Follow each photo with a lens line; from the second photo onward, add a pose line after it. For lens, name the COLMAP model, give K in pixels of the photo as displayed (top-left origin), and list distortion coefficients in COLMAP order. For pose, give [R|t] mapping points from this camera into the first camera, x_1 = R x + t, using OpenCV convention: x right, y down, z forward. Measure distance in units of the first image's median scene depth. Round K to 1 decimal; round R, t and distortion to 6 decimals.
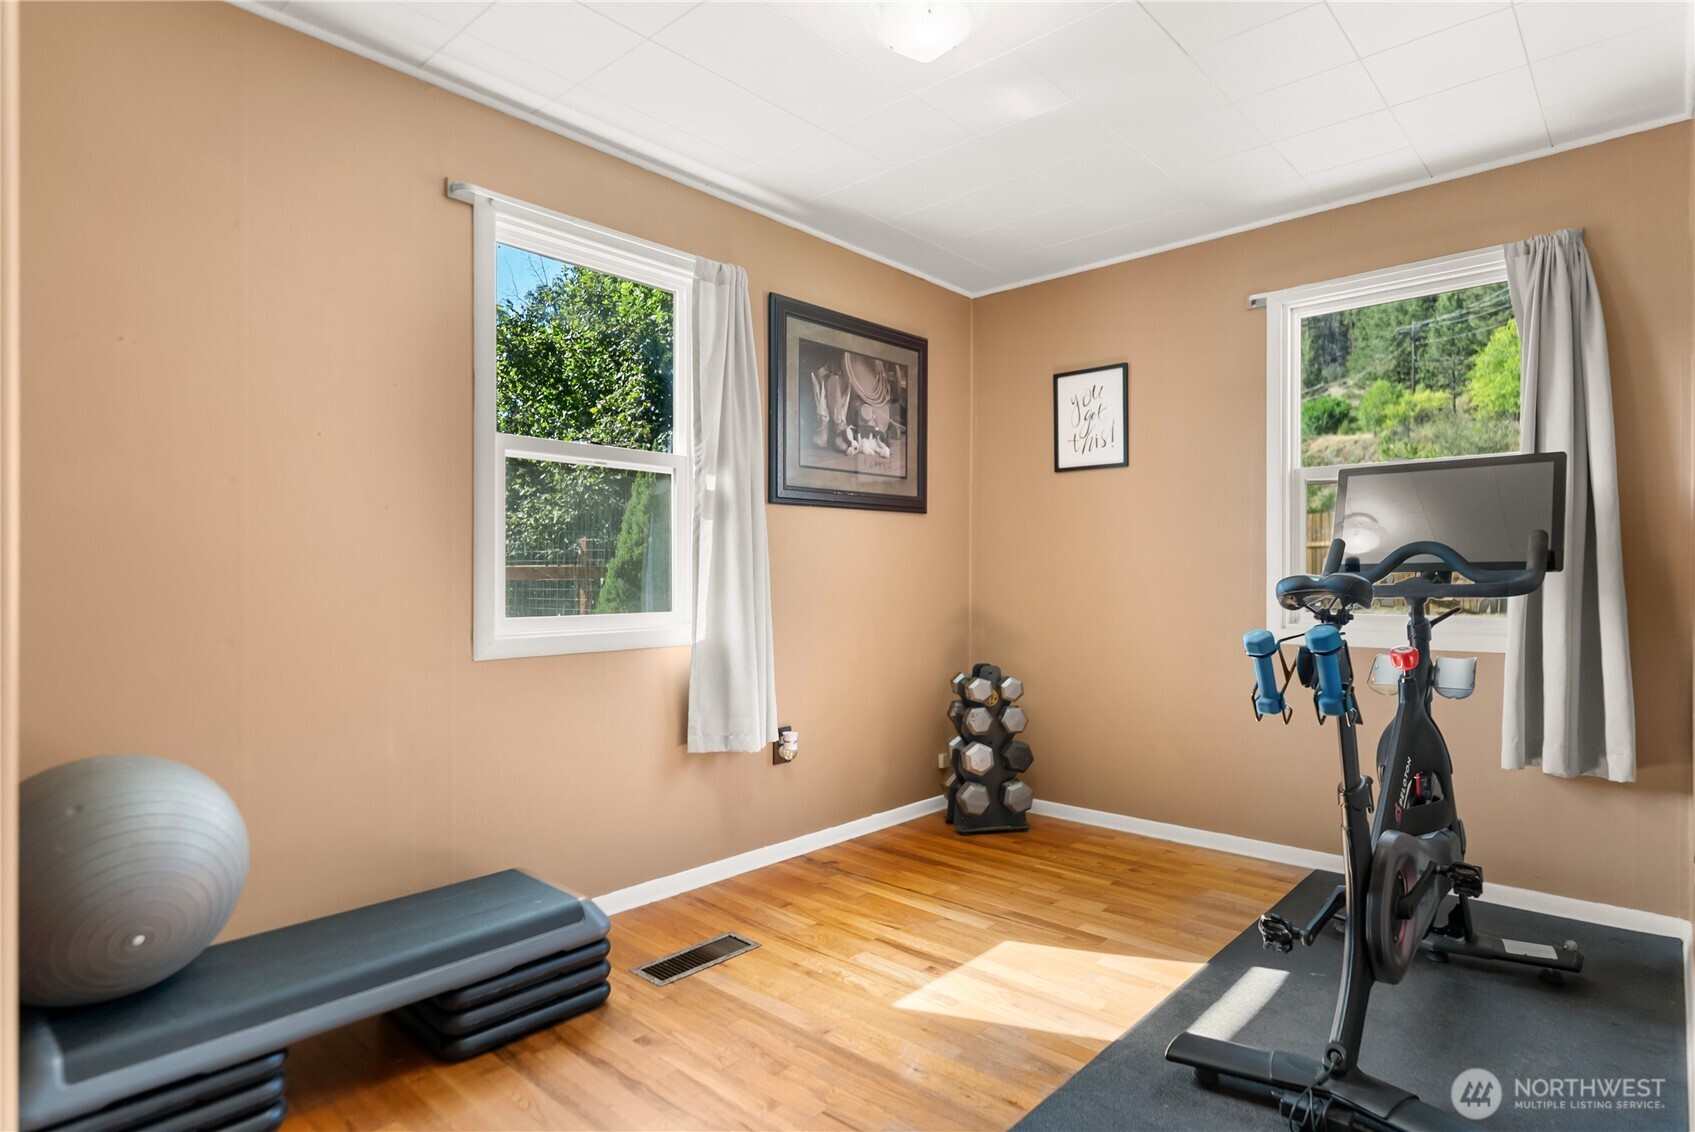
lens RADIAL K [[928.4, 0, 870.7], [0, 928.4, 577.4], [0, 0, 1]] dist [0.003481, 0.000515]
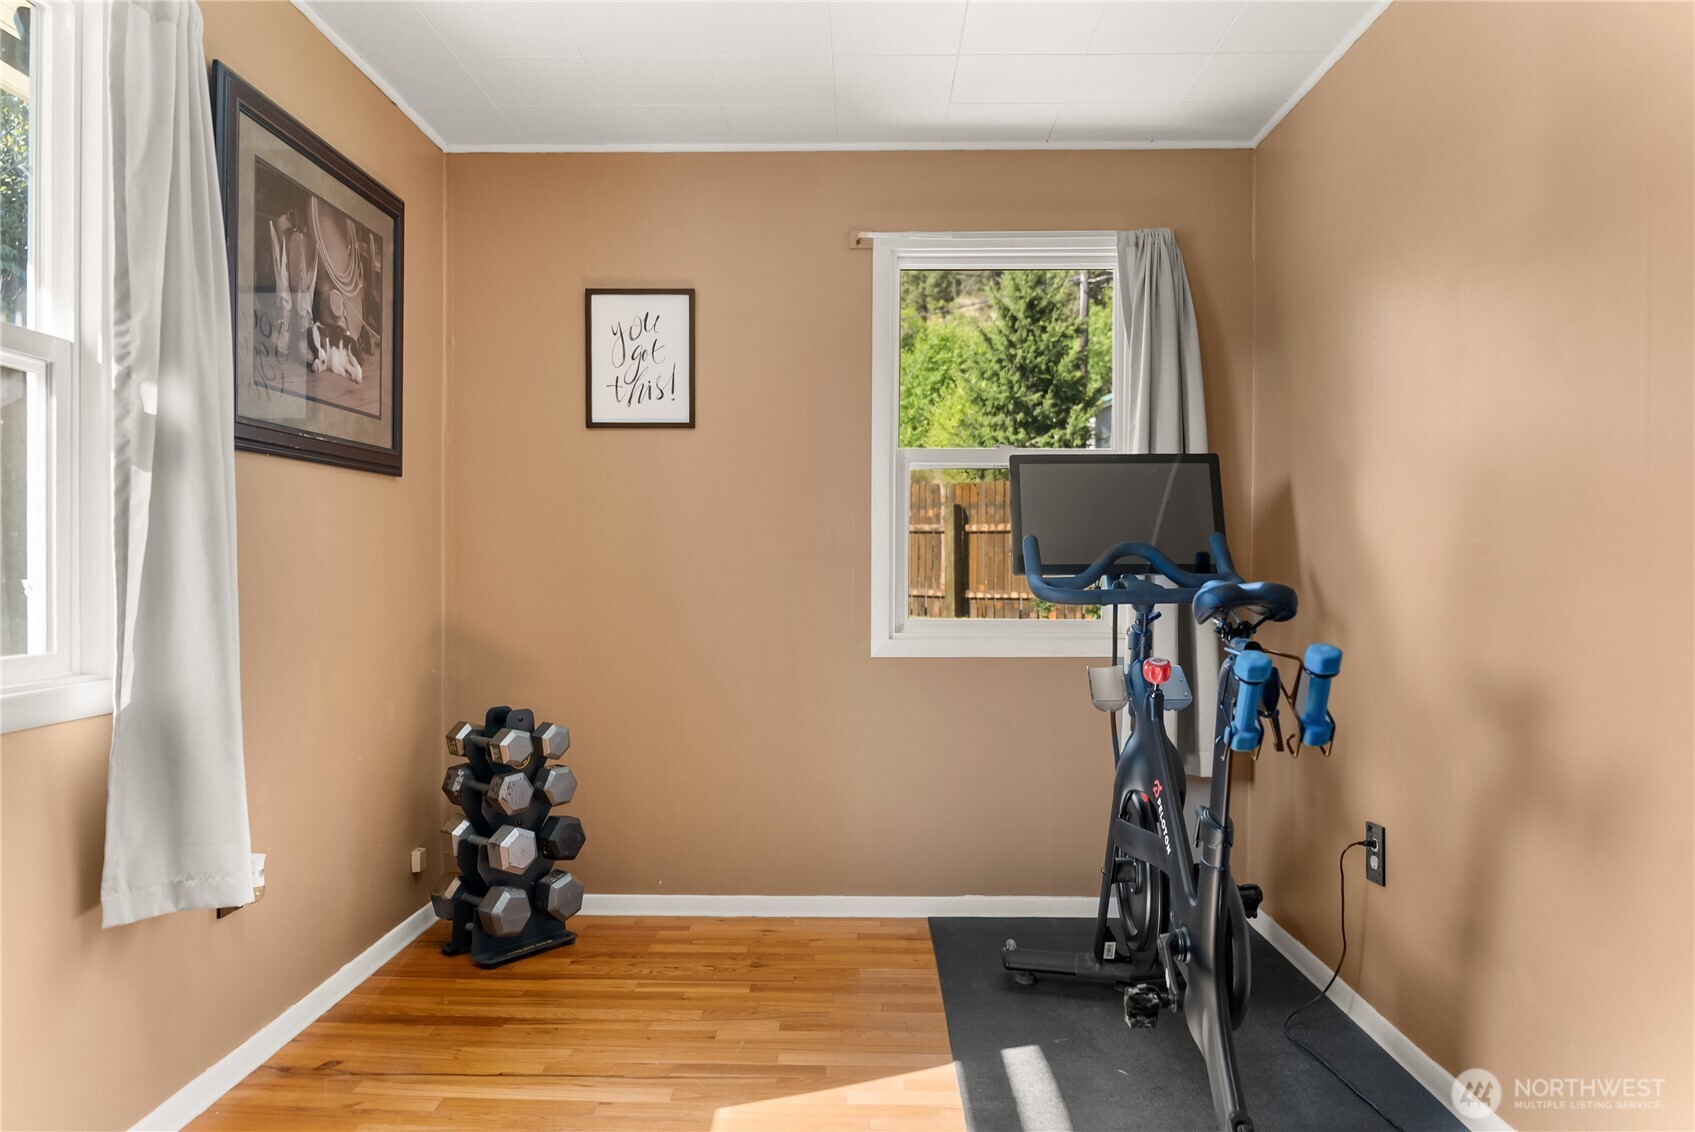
lens RADIAL K [[1170.8, 0, 861.2], [0, 1170.8, 586.9], [0, 0, 1]] dist [-0.002675, -0.014010]
pose [[0.753472, -0.007703, 0.657434, -0.262887], [-0.003573, 0.999869, 0.015810, -0.008210], [-0.657470, -0.014261, 0.753346, 0.217741]]
